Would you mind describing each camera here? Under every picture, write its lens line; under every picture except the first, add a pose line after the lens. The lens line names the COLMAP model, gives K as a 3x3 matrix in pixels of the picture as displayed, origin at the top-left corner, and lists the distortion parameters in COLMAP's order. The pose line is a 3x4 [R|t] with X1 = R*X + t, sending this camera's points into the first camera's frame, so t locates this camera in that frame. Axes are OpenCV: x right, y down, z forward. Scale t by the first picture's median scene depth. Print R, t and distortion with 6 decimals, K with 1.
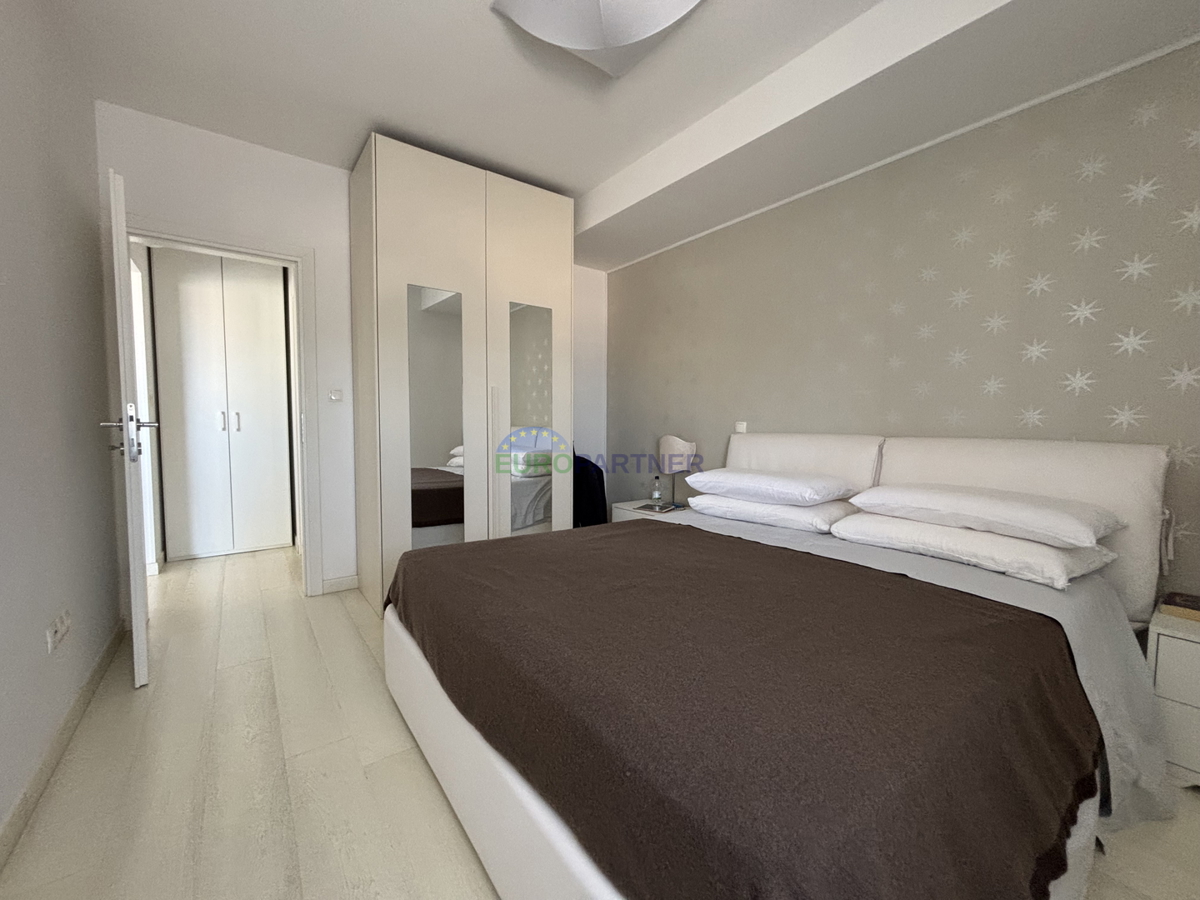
lens RADIAL K [[483.0, 0, 592.4], [0, 483.0, 452.1], [0, 0, 1]] dist [-0.002998, 0.001091]
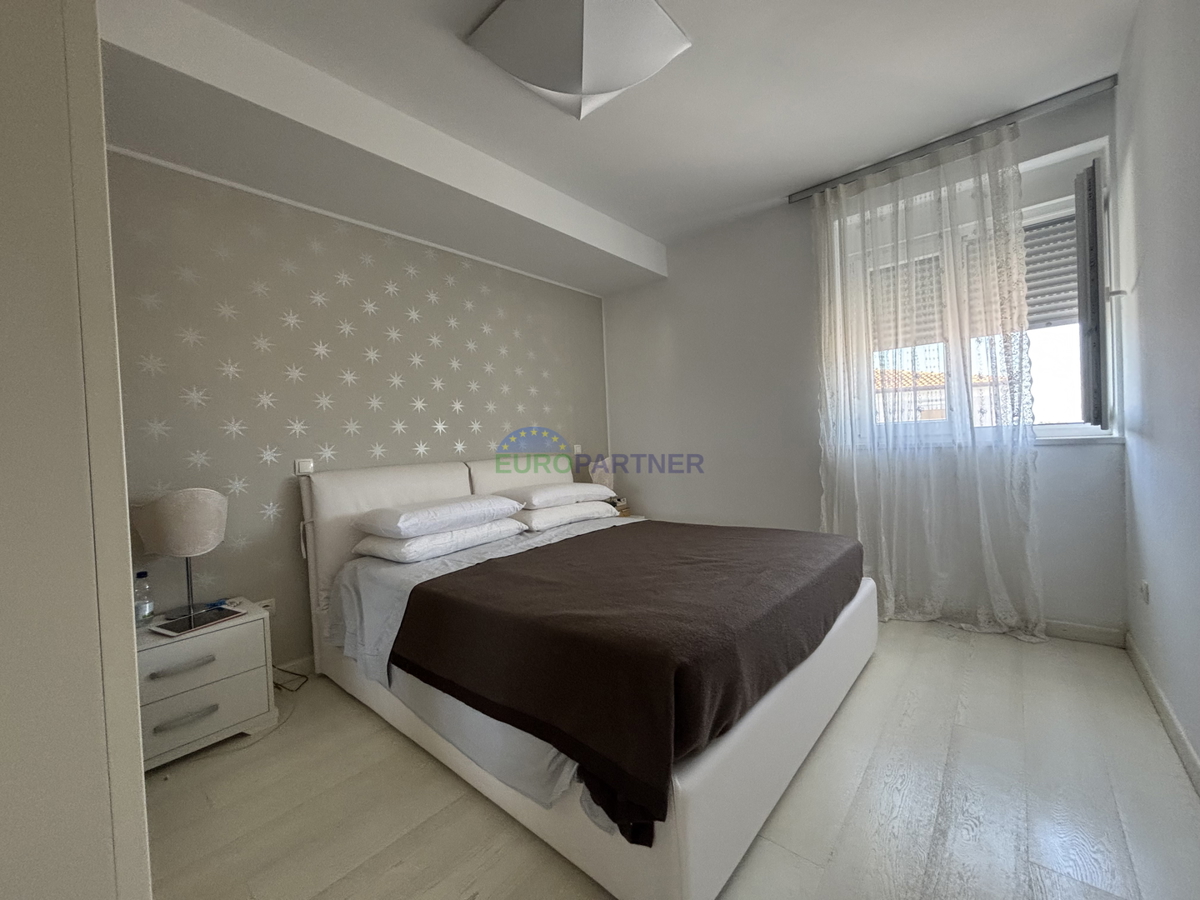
lens RADIAL K [[483.0, 0, 603.6], [0, 483.0, 453.2], [0, 0, 1]] dist [-0.002998, 0.001091]
pose [[-0.234645, -0.014231, 0.971977, -0.851533], [0.113974, 0.992593, 0.042047, -0.078413], [-0.965376, 0.120647, -0.231286, 1.071299]]
